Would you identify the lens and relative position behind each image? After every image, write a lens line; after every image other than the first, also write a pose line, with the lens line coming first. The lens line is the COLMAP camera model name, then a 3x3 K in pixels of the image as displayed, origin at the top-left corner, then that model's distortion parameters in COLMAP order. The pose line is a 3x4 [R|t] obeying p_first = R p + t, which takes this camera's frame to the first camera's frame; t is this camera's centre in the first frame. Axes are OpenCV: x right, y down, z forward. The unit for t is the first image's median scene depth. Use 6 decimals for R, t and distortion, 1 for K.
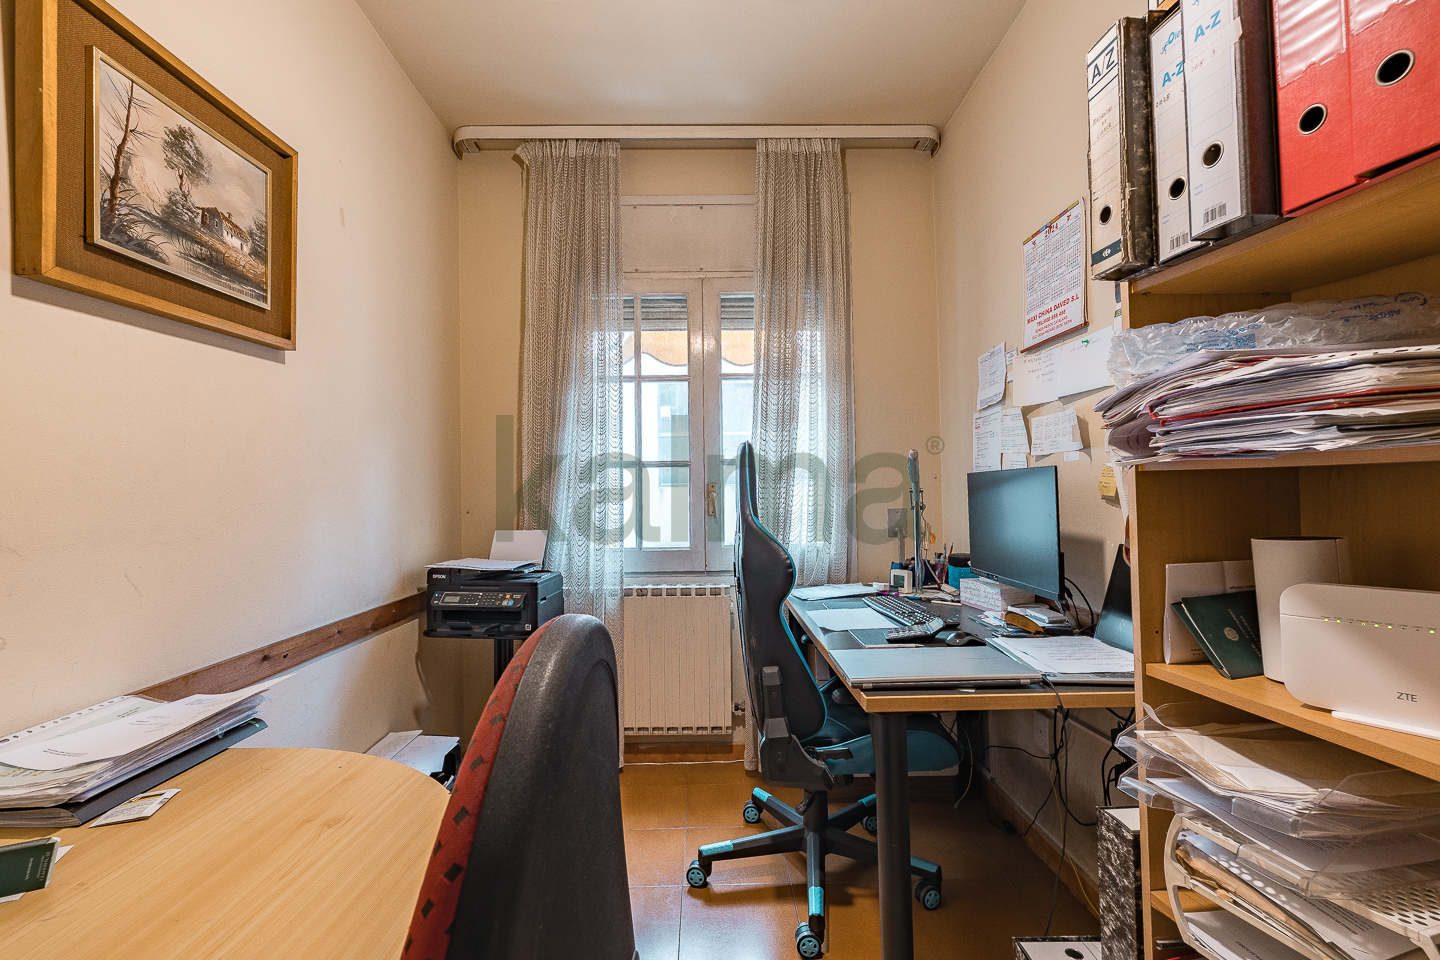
lens RADIAL K [[621.2, 0, 718.8], [0, 621.2, 477.1], [0, 0, 1]] dist [-0.000535, 0.000322]
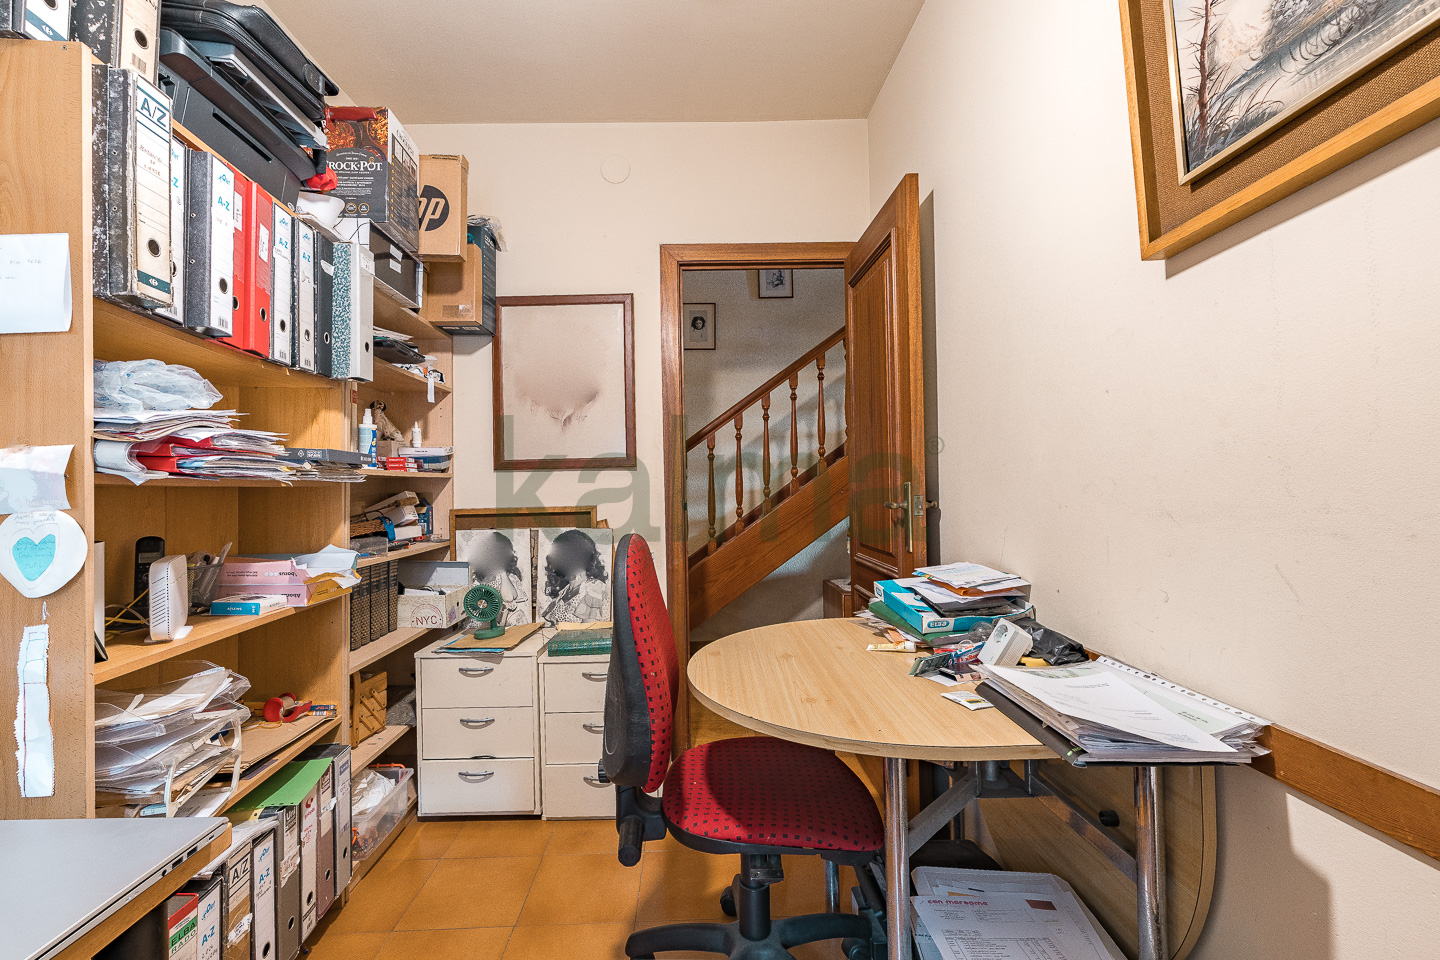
lens RADIAL K [[621.2, 0, 720.3], [0, 621.2, 476.8], [0, 0, 1]] dist [-0.000535, 0.000322]
pose [[-0.998769, 0.039173, -0.030428, -0.270594], [0.040415, 0.998328, -0.041331, 0.054930], [0.028758, -0.042510, -0.998682, 1.755314]]
